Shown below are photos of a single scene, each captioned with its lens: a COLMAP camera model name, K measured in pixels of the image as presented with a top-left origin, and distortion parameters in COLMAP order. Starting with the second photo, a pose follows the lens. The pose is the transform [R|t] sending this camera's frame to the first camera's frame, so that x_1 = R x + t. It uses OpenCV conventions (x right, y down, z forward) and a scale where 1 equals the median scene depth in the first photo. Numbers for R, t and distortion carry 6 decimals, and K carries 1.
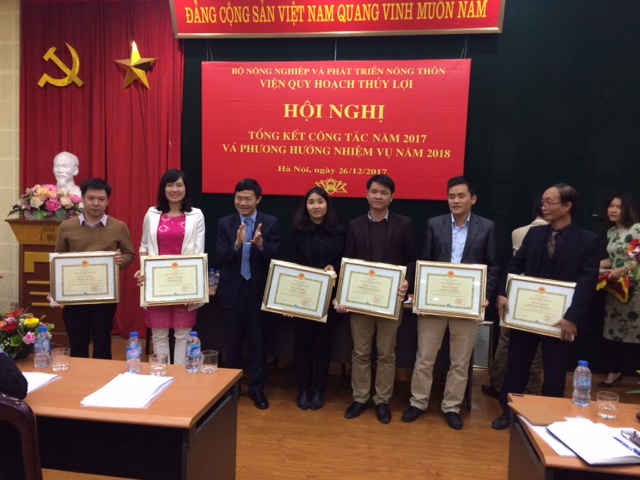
lens RADIAL K [[528.5, 0, 324.2], [0, 528.5, 237.3], [0, 0, 1]] dist [0.080314, -0.094971]
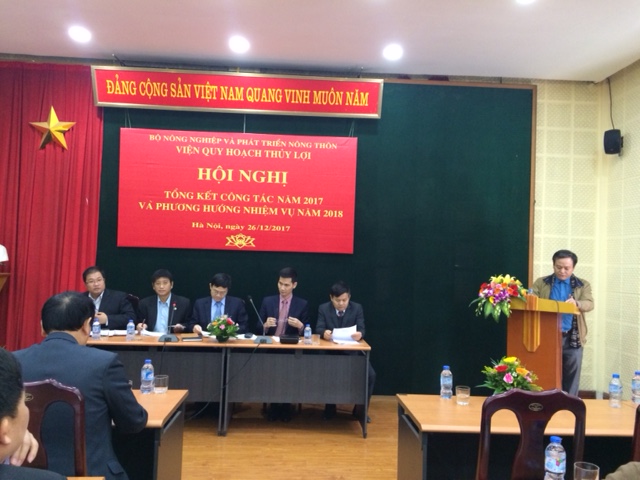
lens RADIAL K [[528.5, 0, 317.2], [0, 528.5, 239.4], [0, 0, 1]] dist [0.080314, -0.094971]
pose [[0.980393, 0.004351, 0.197004, -0.051101], [0.015422, 0.994995, -0.098725, 0.014644], [-0.196447, 0.099828, 0.975419, -0.134858]]
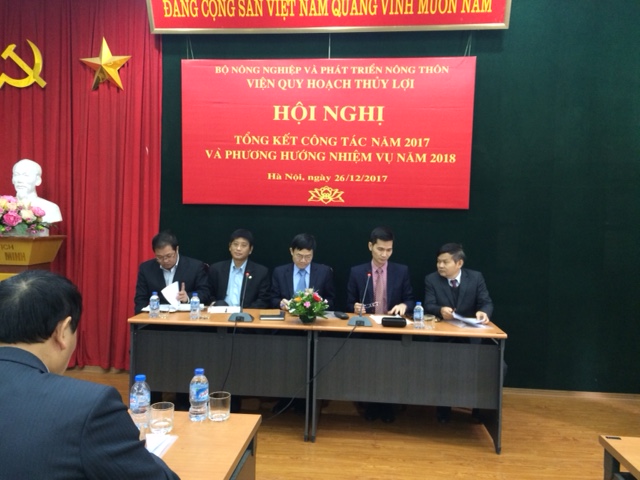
lens RADIAL K [[528.5, 0, 324.2], [0, 528.5, 239.2], [0, 0, 1]] dist [0.080314, -0.094971]
pose [[0.998116, -0.014408, 0.059646, -0.048364], [0.016169, 0.999444, -0.029152, 0.006733], [-0.059192, 0.030062, 0.997794, 0.093018]]
